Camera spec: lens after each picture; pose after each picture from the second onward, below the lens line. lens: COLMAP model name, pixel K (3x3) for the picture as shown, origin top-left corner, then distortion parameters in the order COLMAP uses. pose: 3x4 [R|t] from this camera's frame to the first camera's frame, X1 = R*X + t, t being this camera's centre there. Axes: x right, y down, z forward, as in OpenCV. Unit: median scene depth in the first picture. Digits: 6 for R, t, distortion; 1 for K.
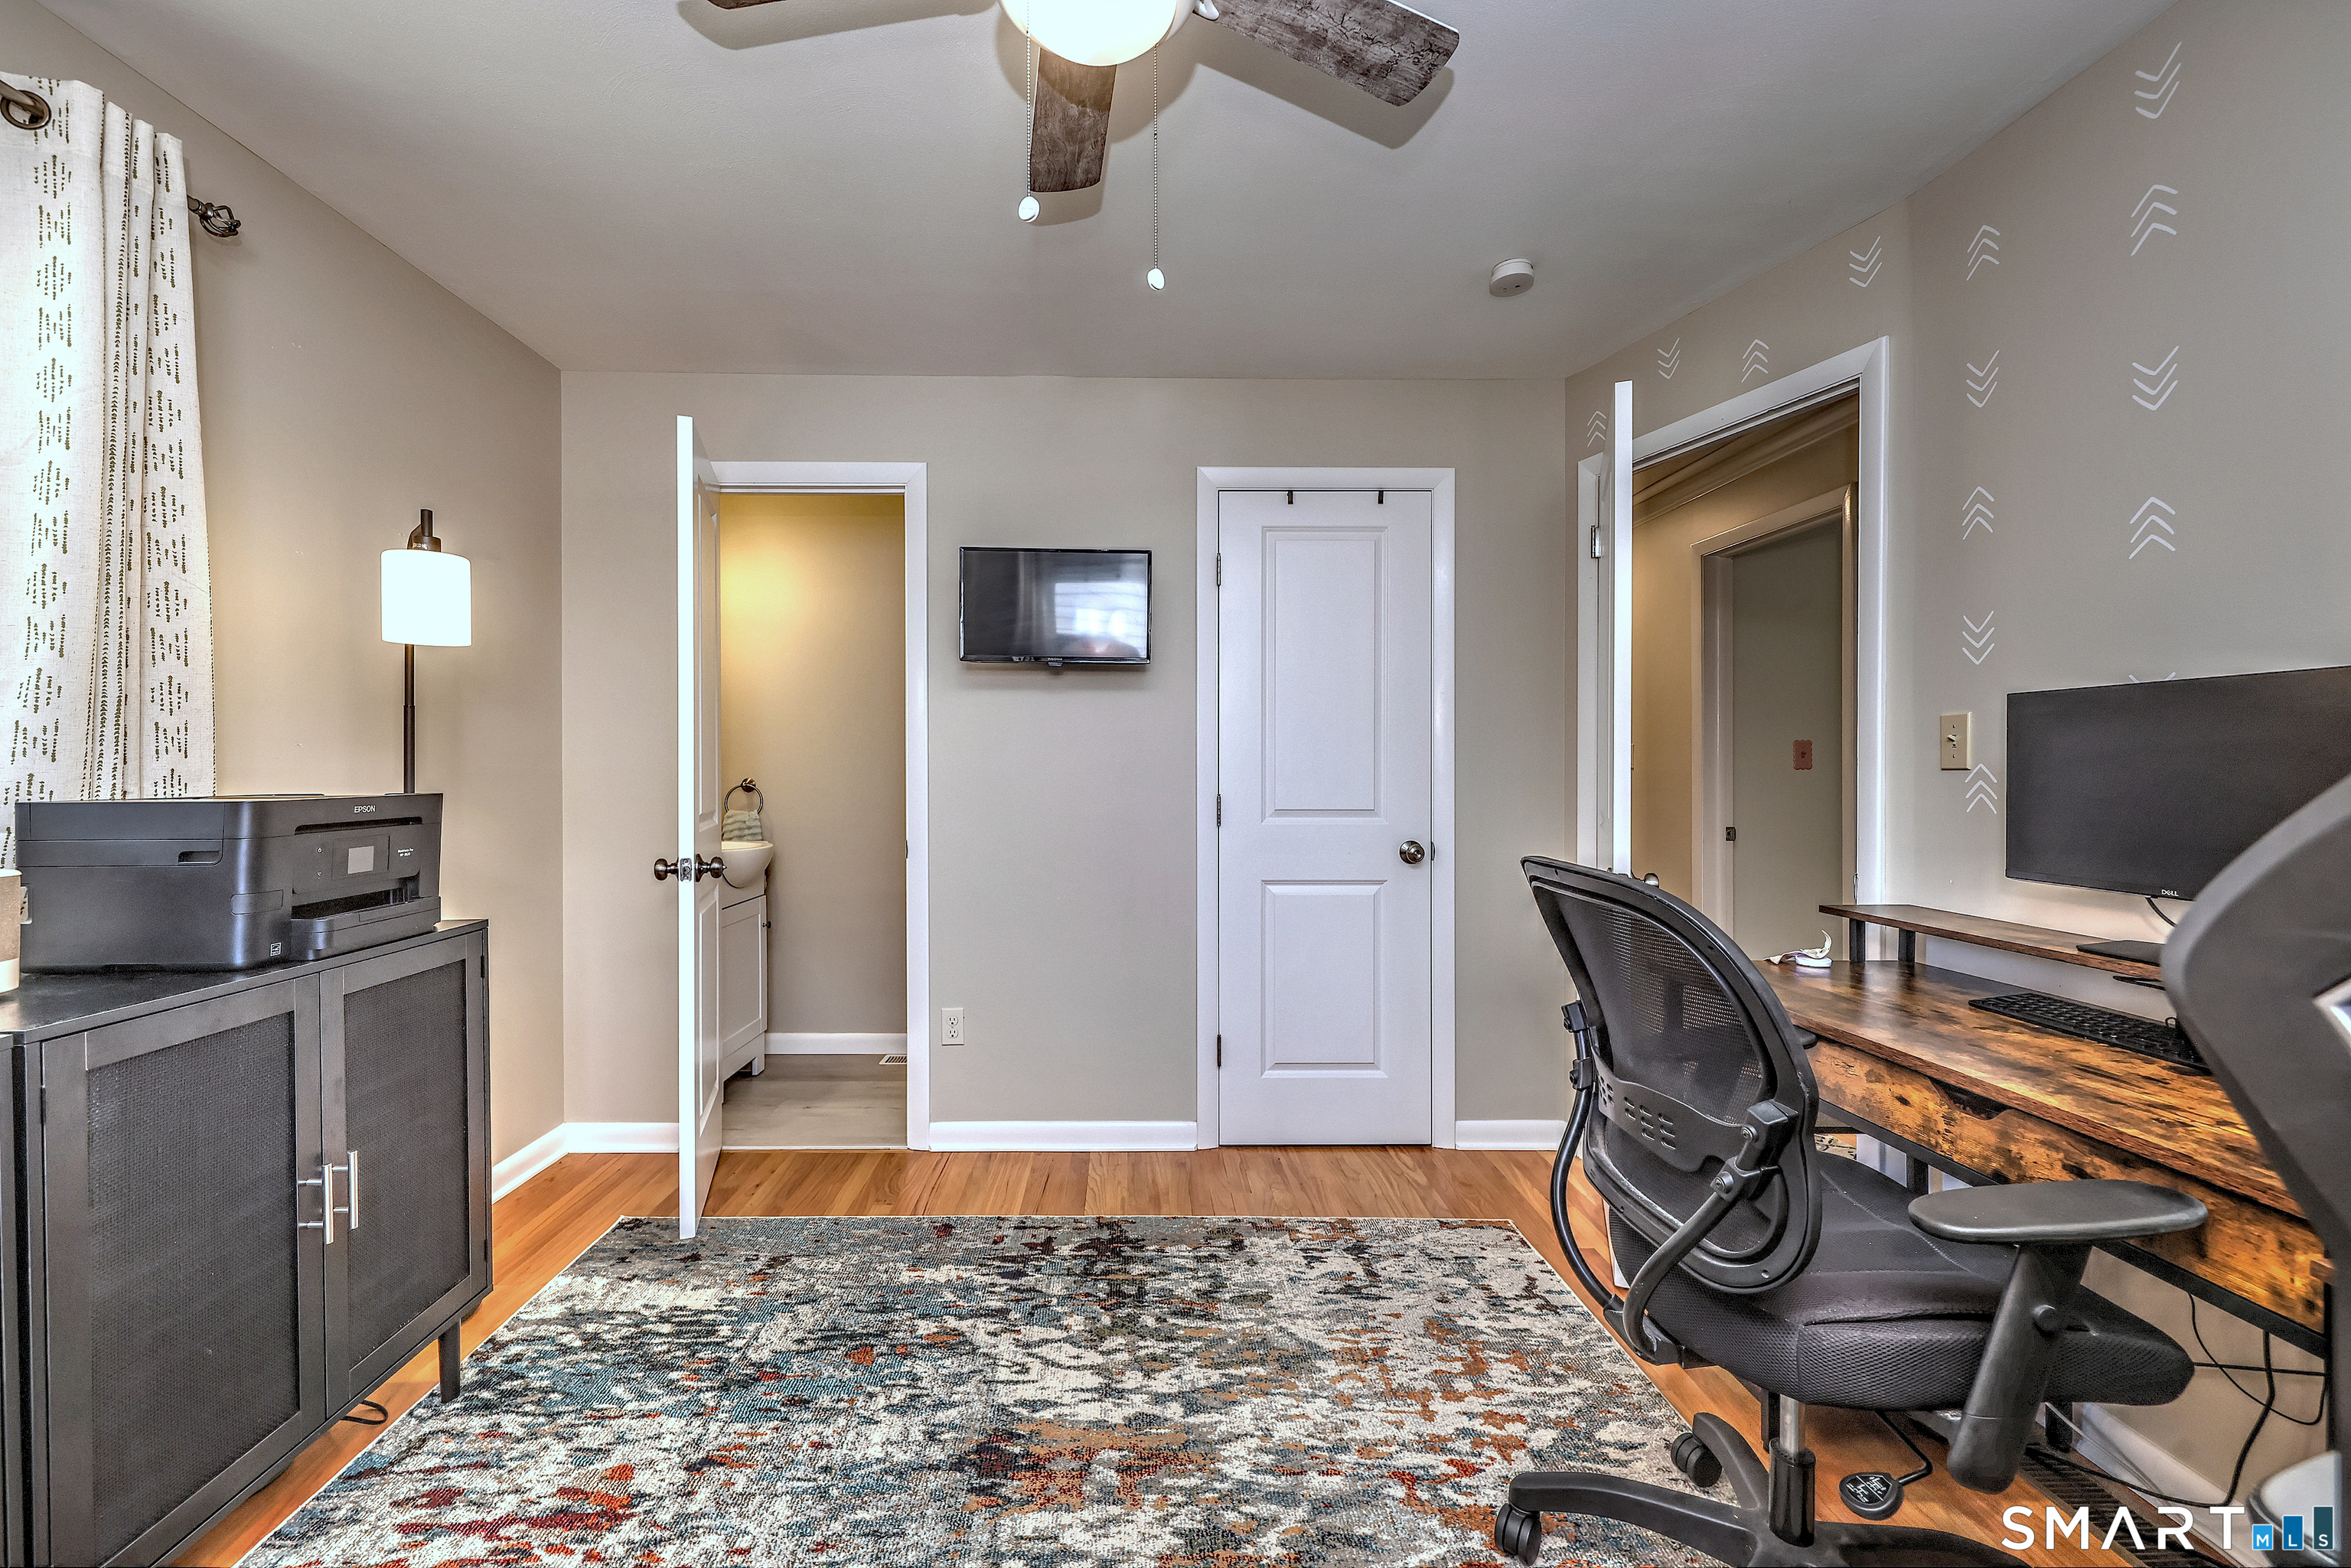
lens RADIAL K [[917.1, 0, 1164.9], [0, 917.1, 784.5], [0, 0, 1]] dist [0.022414, -0.008103]
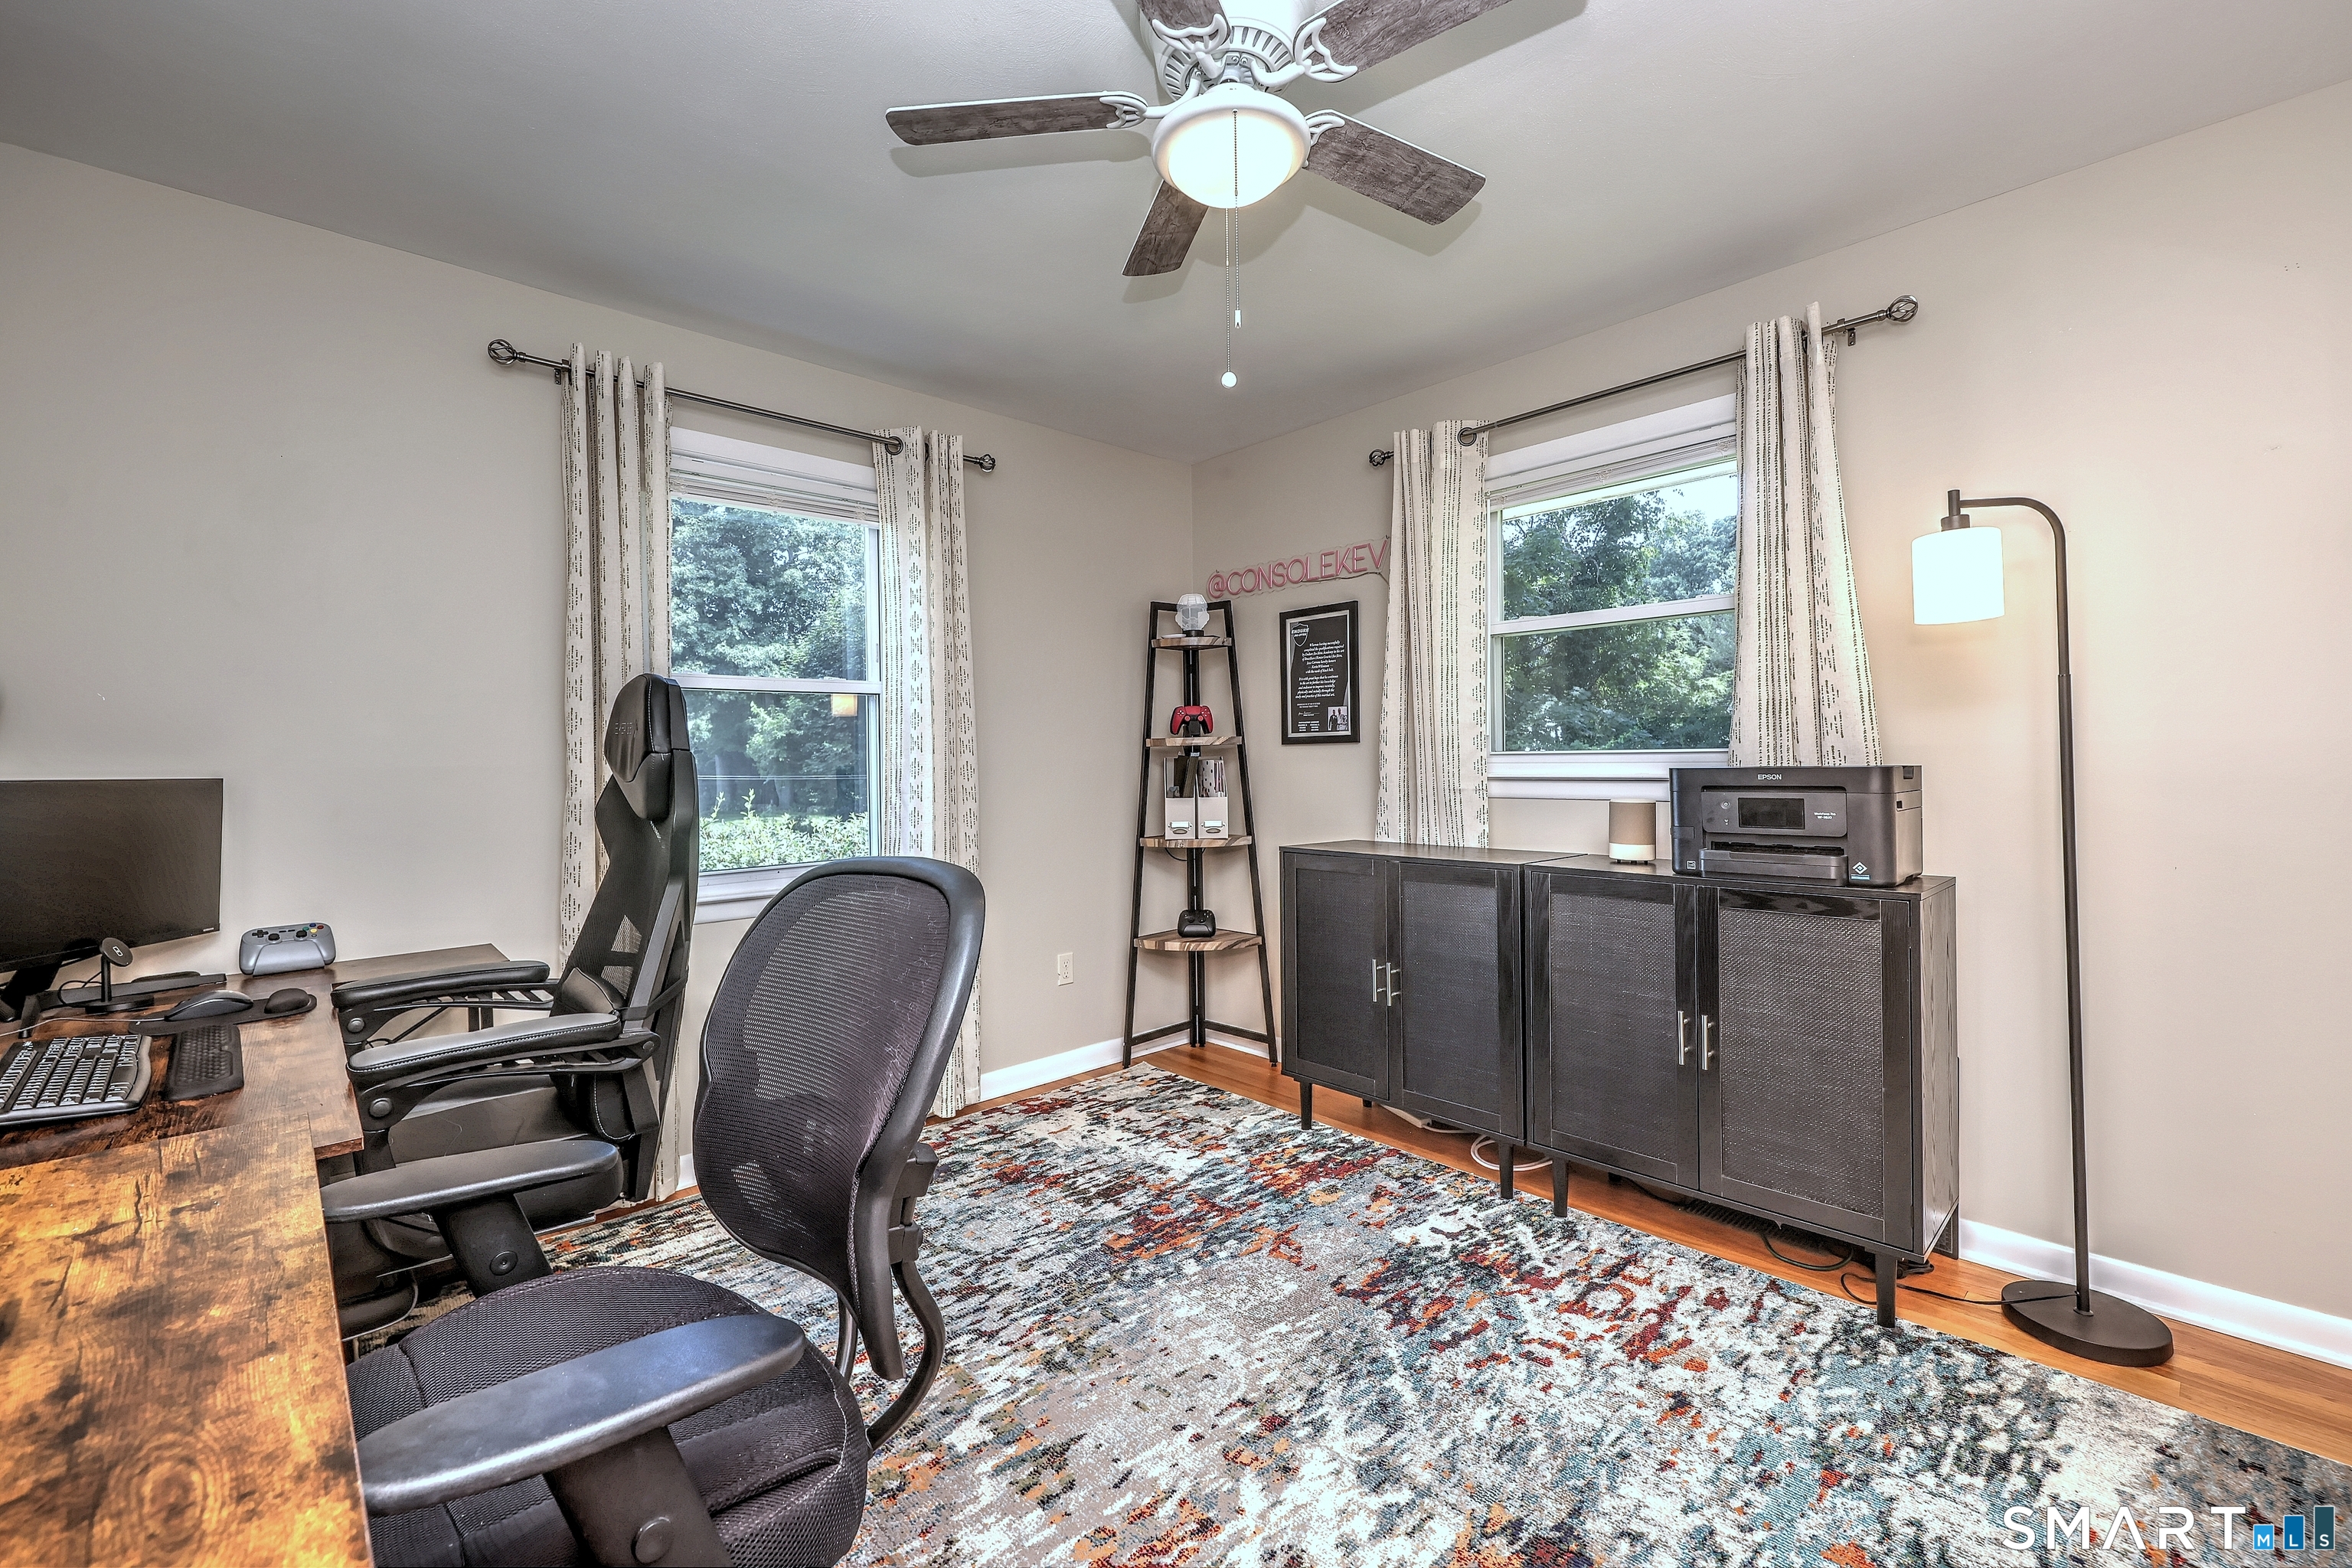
lens RADIAL K [[917.5, 0, 1165.4], [0, 917.5, 784.5], [0, 0, 1]] dist [0.022414, -0.008103]
pose [[-0.729961, 0.027608, -0.682931, 0.642897], [-0.001190, 0.999131, 0.041663, -0.015699], [0.683487, 0.031225, -0.729294, 1.359870]]
